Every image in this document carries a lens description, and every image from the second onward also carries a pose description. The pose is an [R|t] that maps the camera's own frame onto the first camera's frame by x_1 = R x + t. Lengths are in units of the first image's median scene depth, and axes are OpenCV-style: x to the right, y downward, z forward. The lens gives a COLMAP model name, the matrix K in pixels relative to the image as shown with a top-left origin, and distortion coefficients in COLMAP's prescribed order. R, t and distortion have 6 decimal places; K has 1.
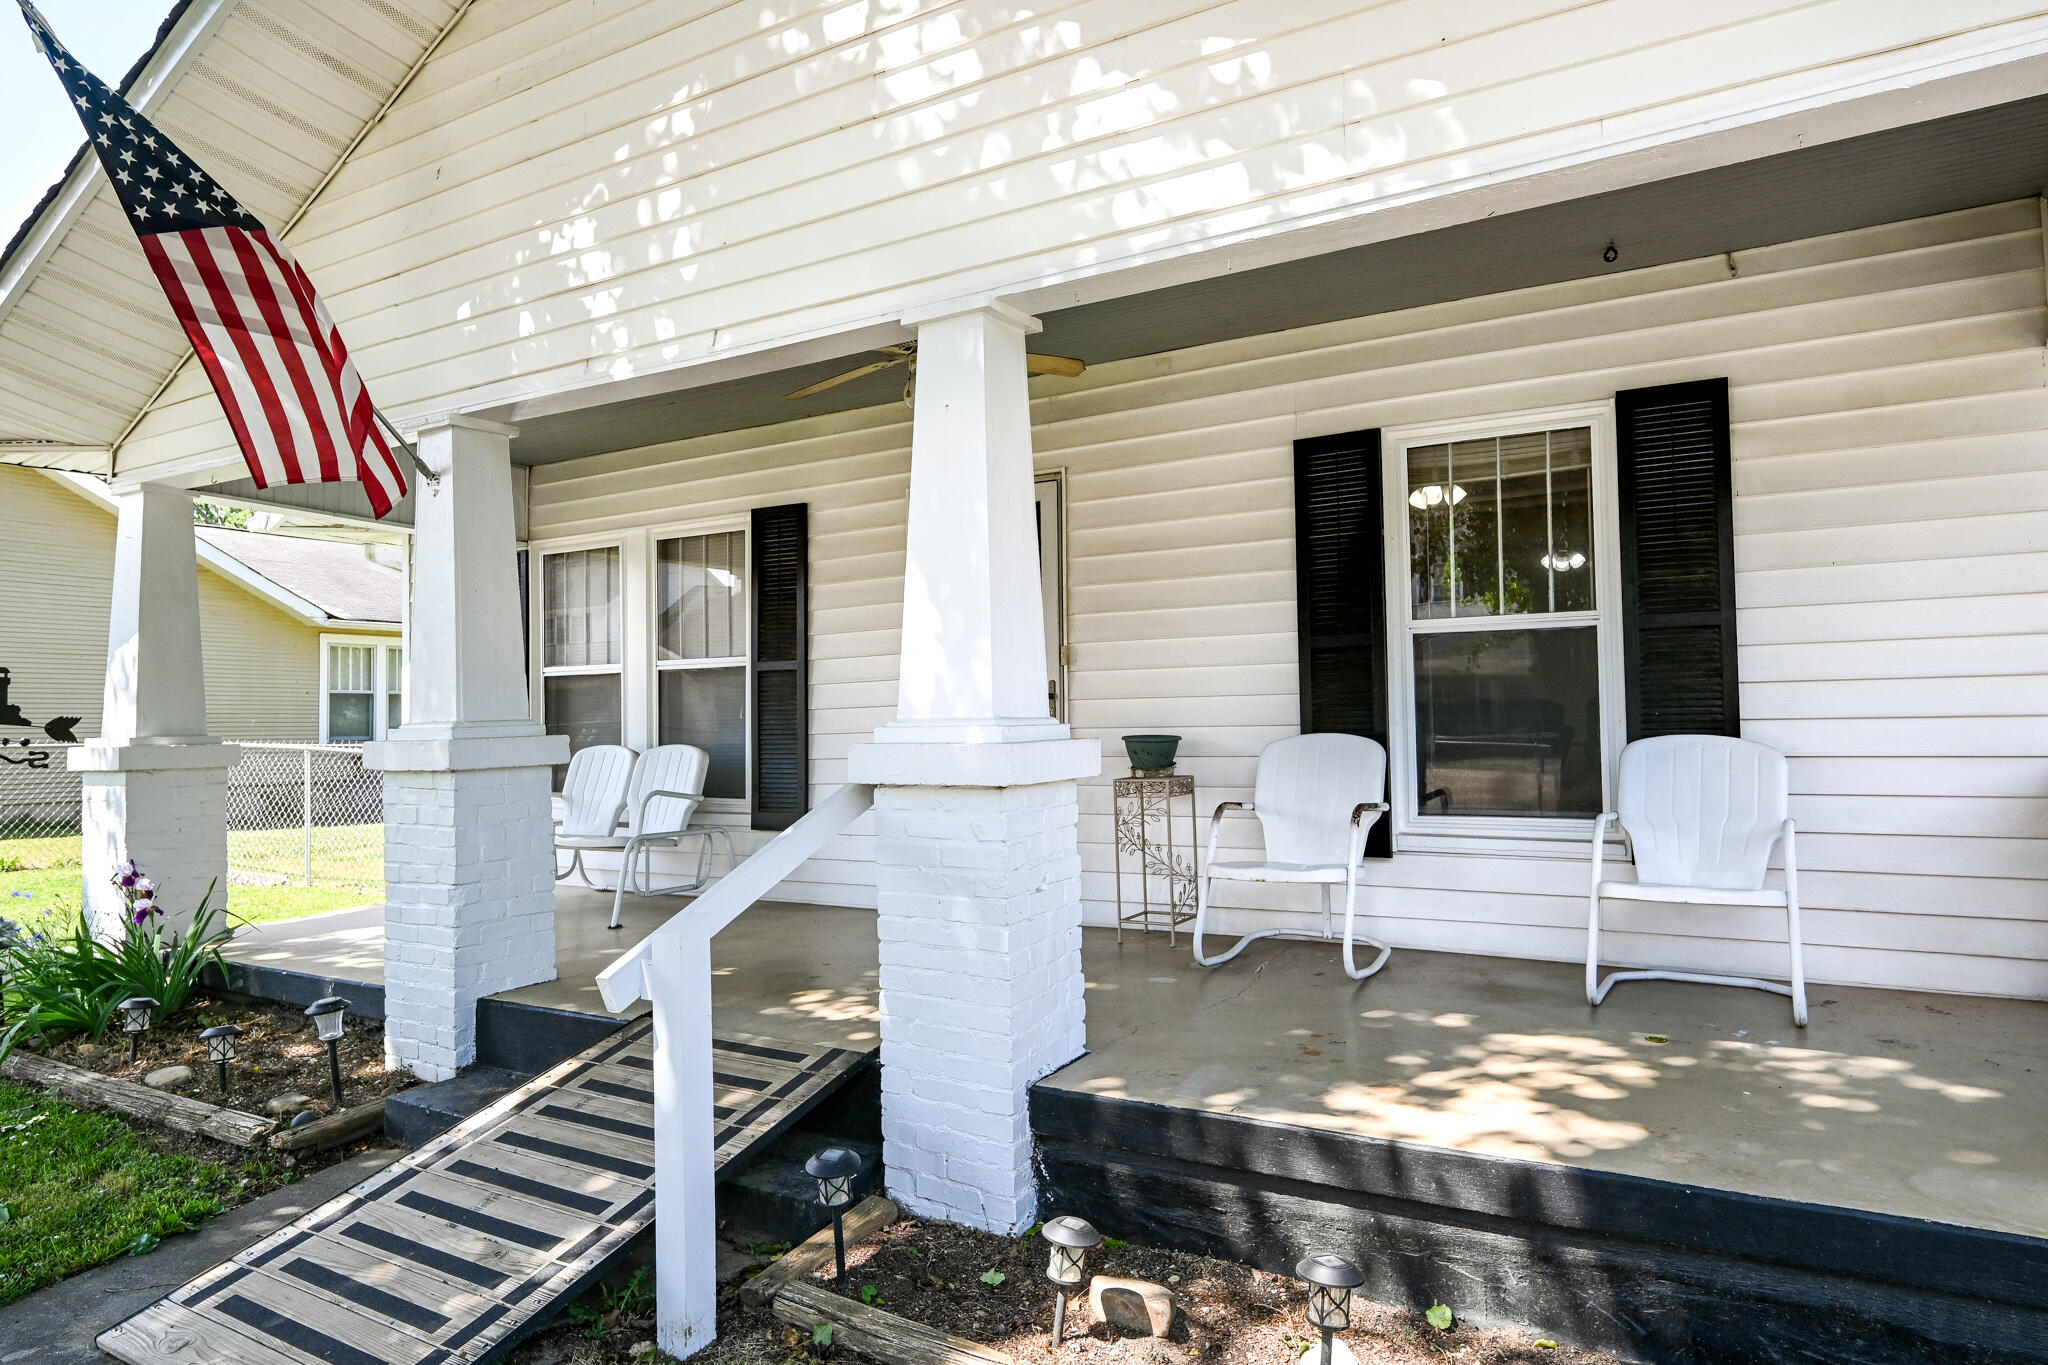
lens RADIAL K [[1242.7, 0, 1024.0], [0, 1242.7, 682.5], [0, 0, 1]] dist [0.001851, -0.000723]
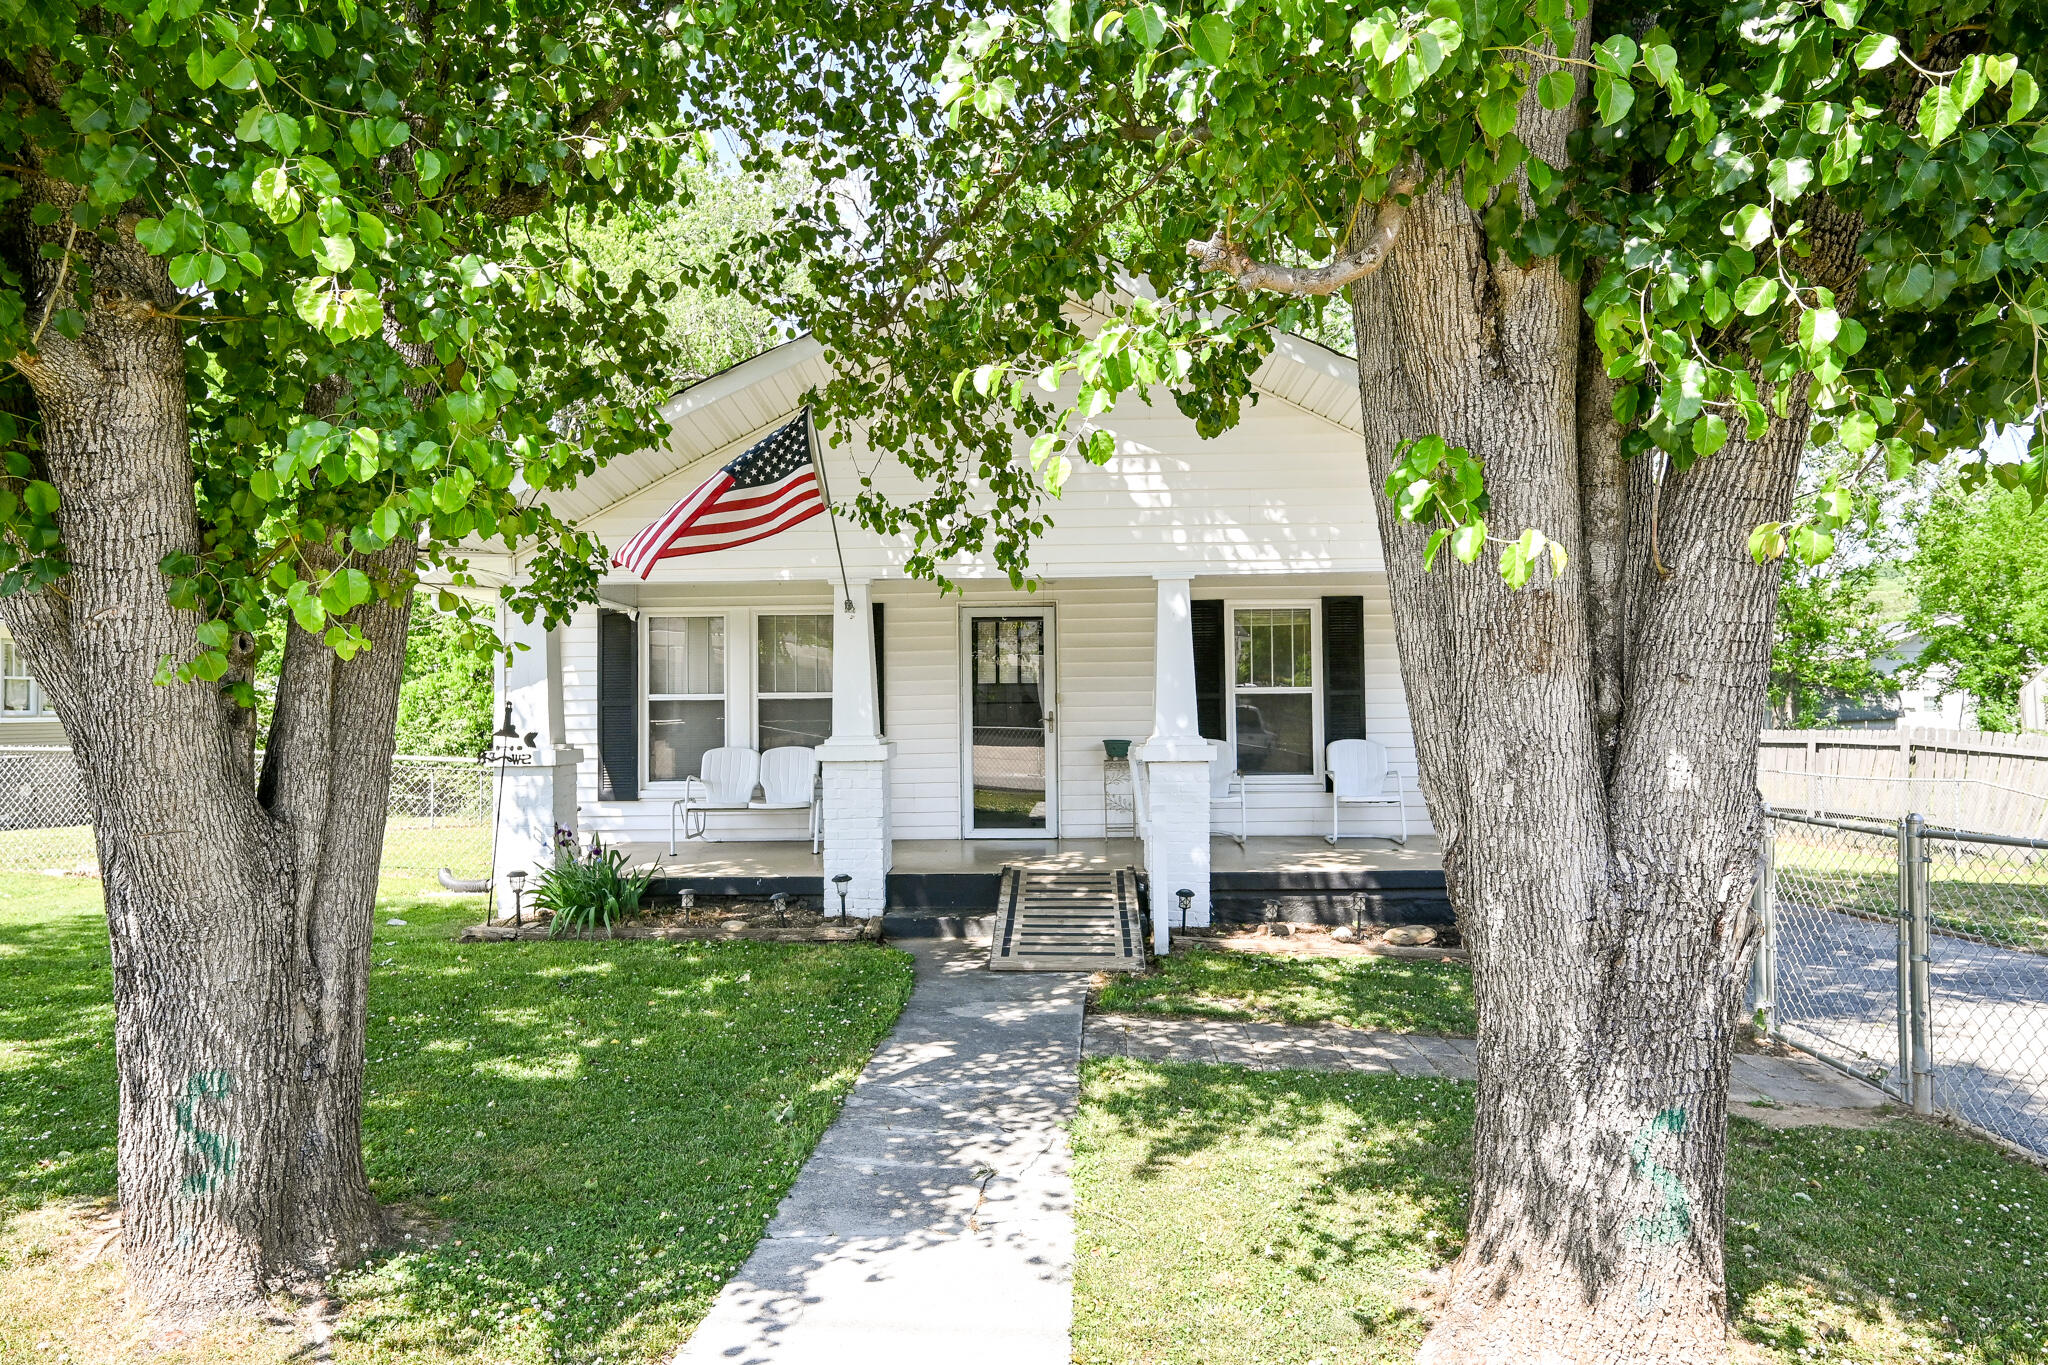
lens RADIAL K [[1270.5, 0, 1024.0], [0, 1270.5, 682.5], [0, 0, 1]] dist [0.002027, 0.002215]
pose [[0.875678, 0.016501, 0.482613, -1.108448], [-0.017709, 0.999841, -0.002053, -0.048027], [-0.482570, -0.006748, 0.875831, -0.799367]]
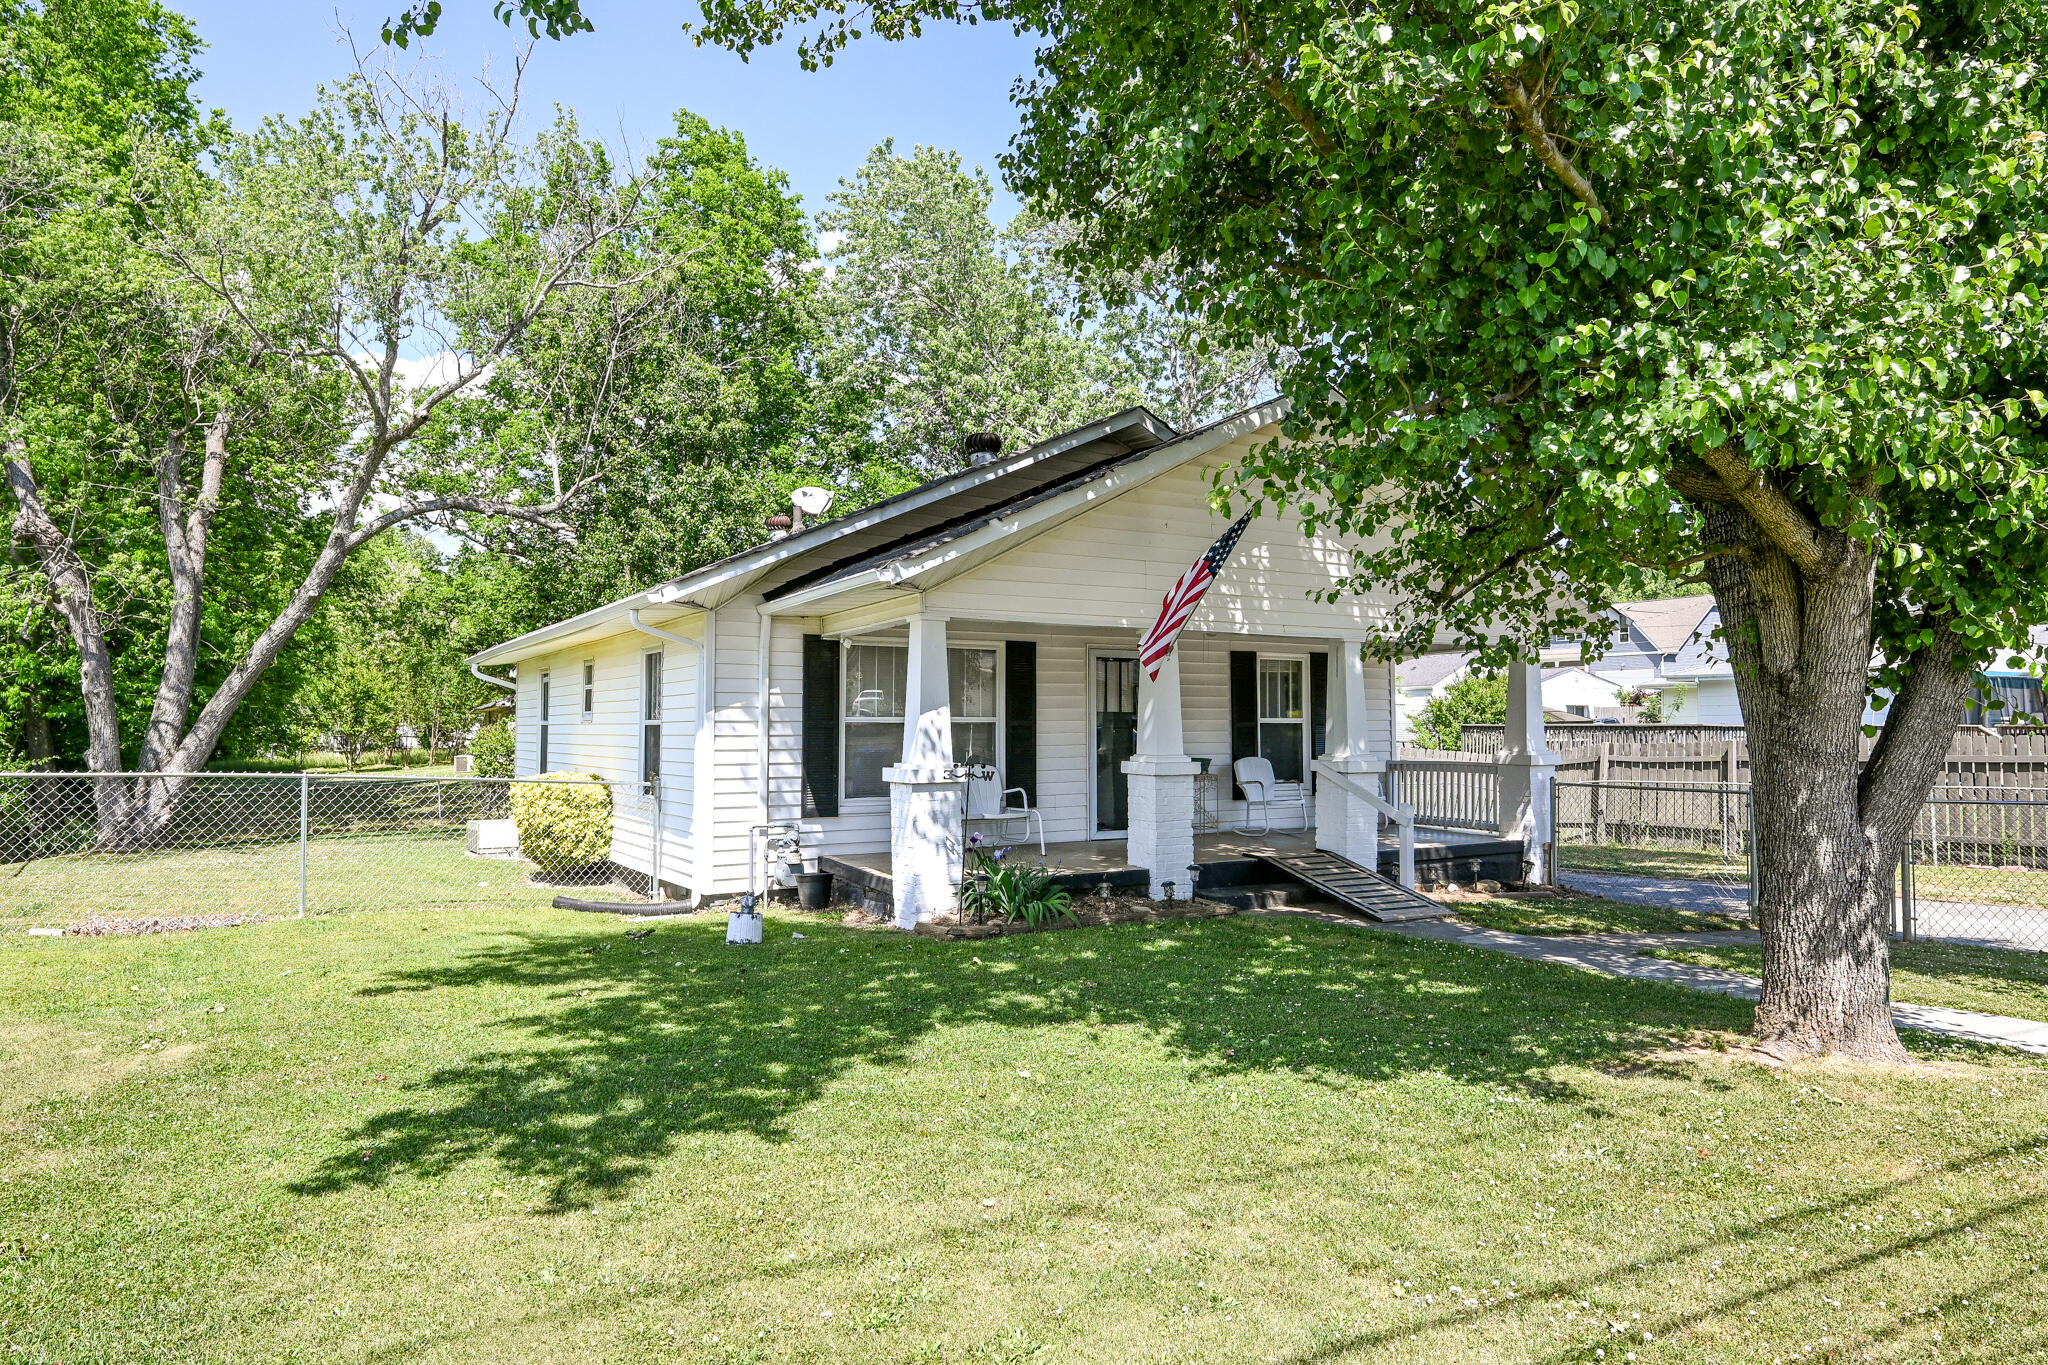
lens RADIAL K [[1242.7, 0, 1024.0], [0, 1242.7, 682.5], [0, 0, 1]] dist [0.001851, -0.000723]
pose [[0.477647, 0.046217, 0.877335, -2.534064], [-0.034817, 0.998827, -0.033662, -0.016198], [-0.877862, -0.014467, 0.478695, 0.085100]]
